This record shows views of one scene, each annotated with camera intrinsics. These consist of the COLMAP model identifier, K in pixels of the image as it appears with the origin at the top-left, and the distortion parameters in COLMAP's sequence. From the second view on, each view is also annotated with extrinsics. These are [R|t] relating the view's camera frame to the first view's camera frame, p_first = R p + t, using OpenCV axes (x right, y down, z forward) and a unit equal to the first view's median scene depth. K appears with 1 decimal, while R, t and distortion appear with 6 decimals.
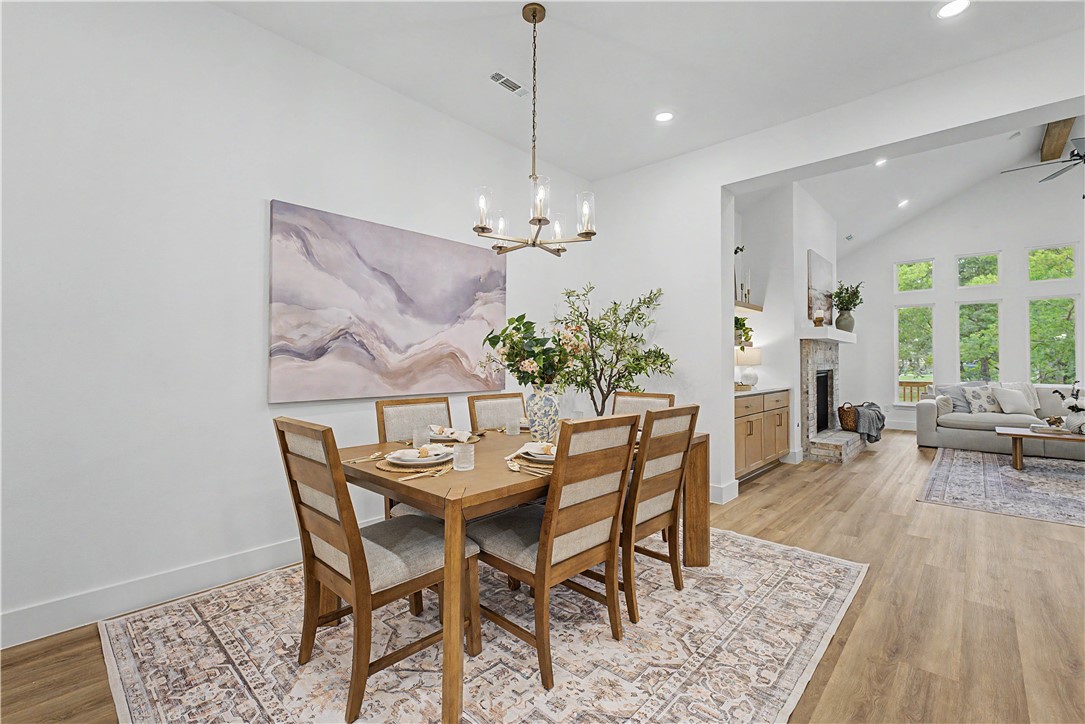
lens RADIAL K [[467.2, 0, 539.8], [0, 467.2, 354.3], [0, 0, 1]] dist [-0.004246, 0.001456]
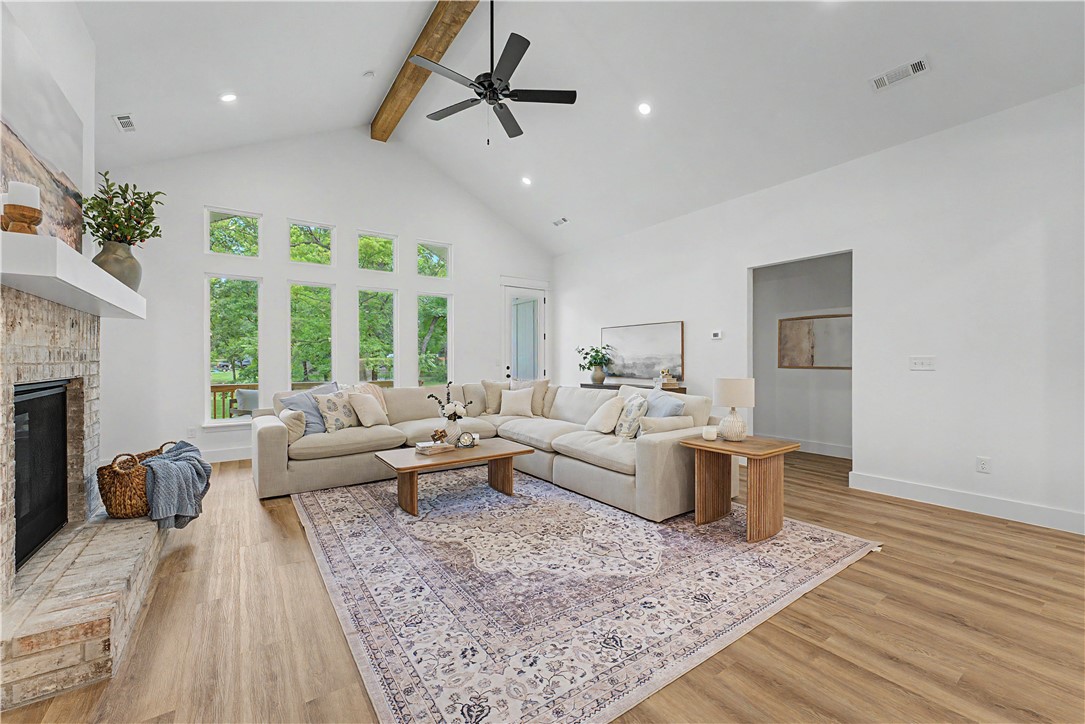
lens RADIAL K [[436.2, 0, 546.6], [0, 436.2, 362.8], [0, 0, 1]] dist [0.000464, -0.000099]
pose [[0.202135, -0.006352, 0.979337, 0.605680], [-0.013019, 0.999873, 0.009172, 0.020158], [-0.979271, -0.014604, 0.202026, 0.944979]]
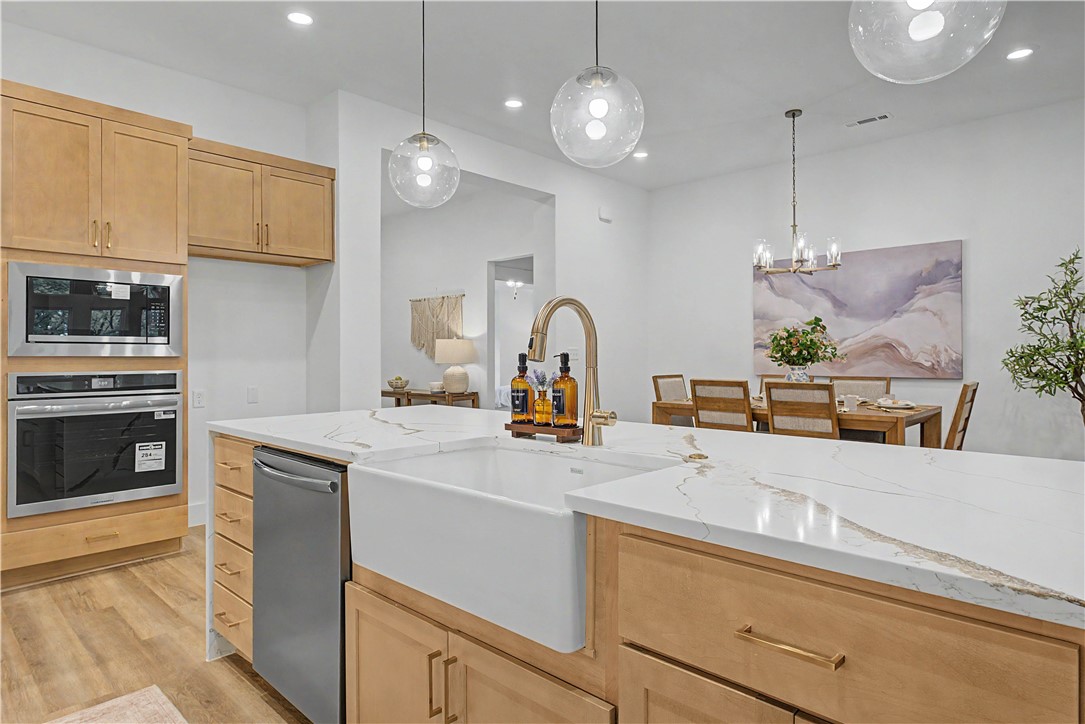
lens RADIAL K [[623.5, 0, 544.7], [0, 623.5, 354.3], [0, 0, 1]] dist [0.001027, 0.000018]
pose [[0.001349, -0.003433, -0.999993, 1.299813], [0.020826, 0.999777, -0.003404, 0.011149], [0.999782, -0.020821, 0.001421, 0.128573]]
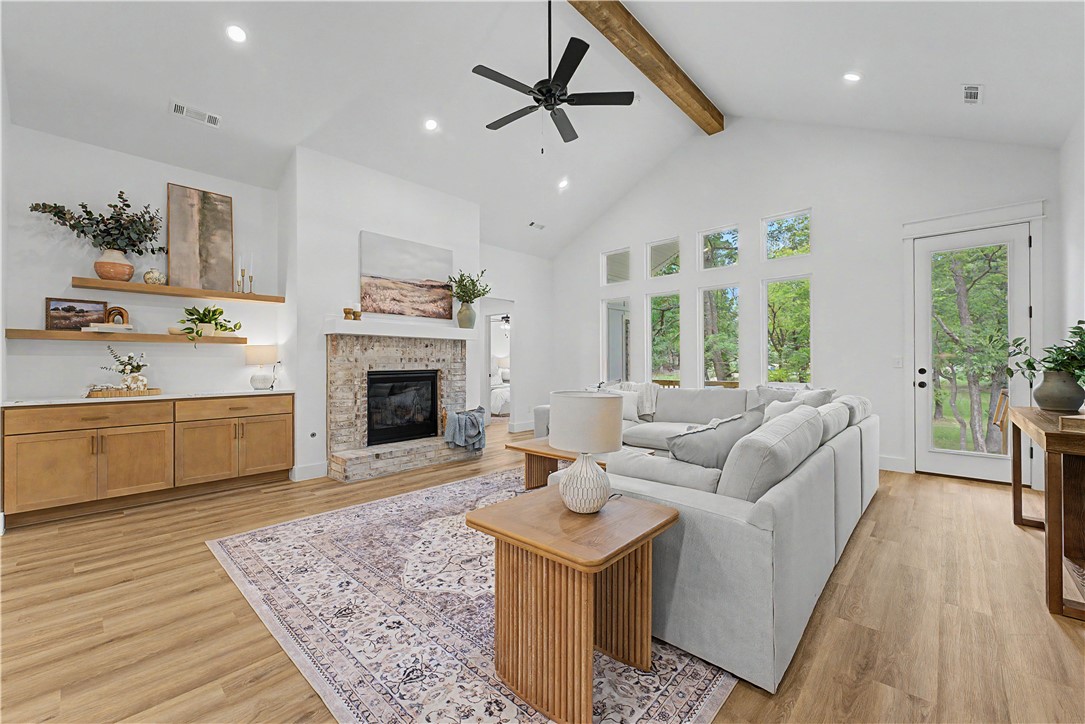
lens RADIAL K [[436.2, 0, 544.8], [0, 436.2, 360.8], [0, 0, 1]] dist [0.000464, -0.000099]
pose [[0.999953, -0.006353, 0.007256, 1.465112], [0.006265, 0.999907, 0.012099, 0.013066], [-0.007332, -0.012053, 0.999900, 0.306675]]
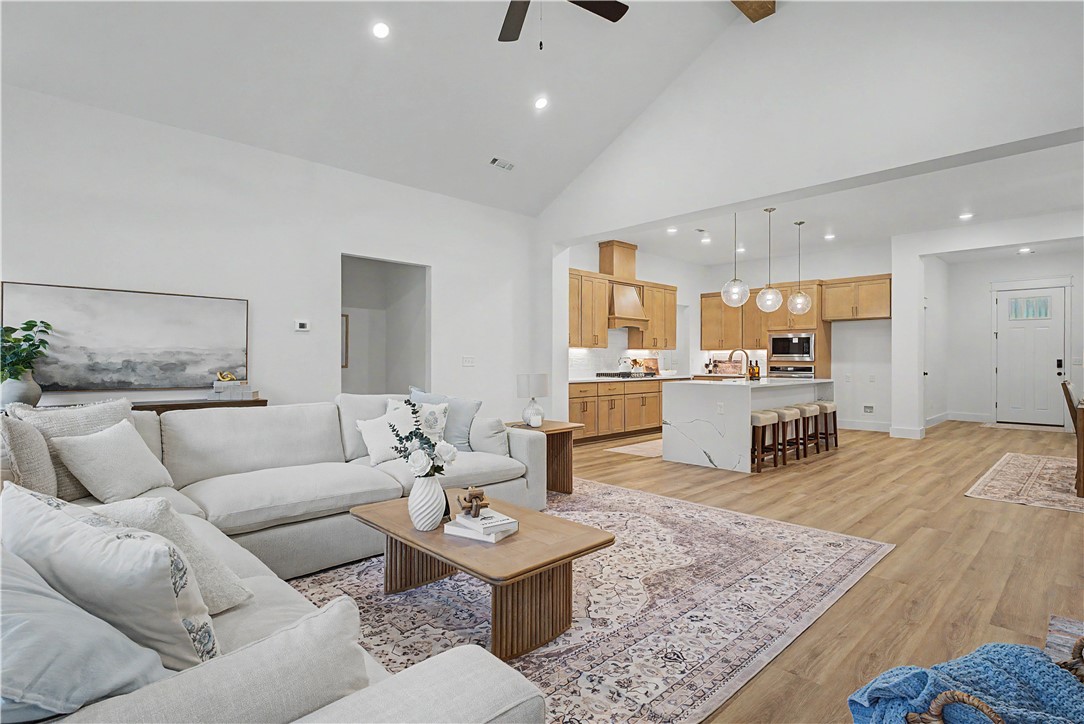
lens RADIAL K [[542.2, 0, 542.7], [0, 542.2, 360.3], [0, 0, 1]] dist [0.002486, 0.000101]
pose [[-0.998905, -0.004663, 0.046545, 1.428029], [-0.005431, 0.999851, -0.016380, 0.042676], [-0.046462, -0.016615, -0.998782, 2.030104]]
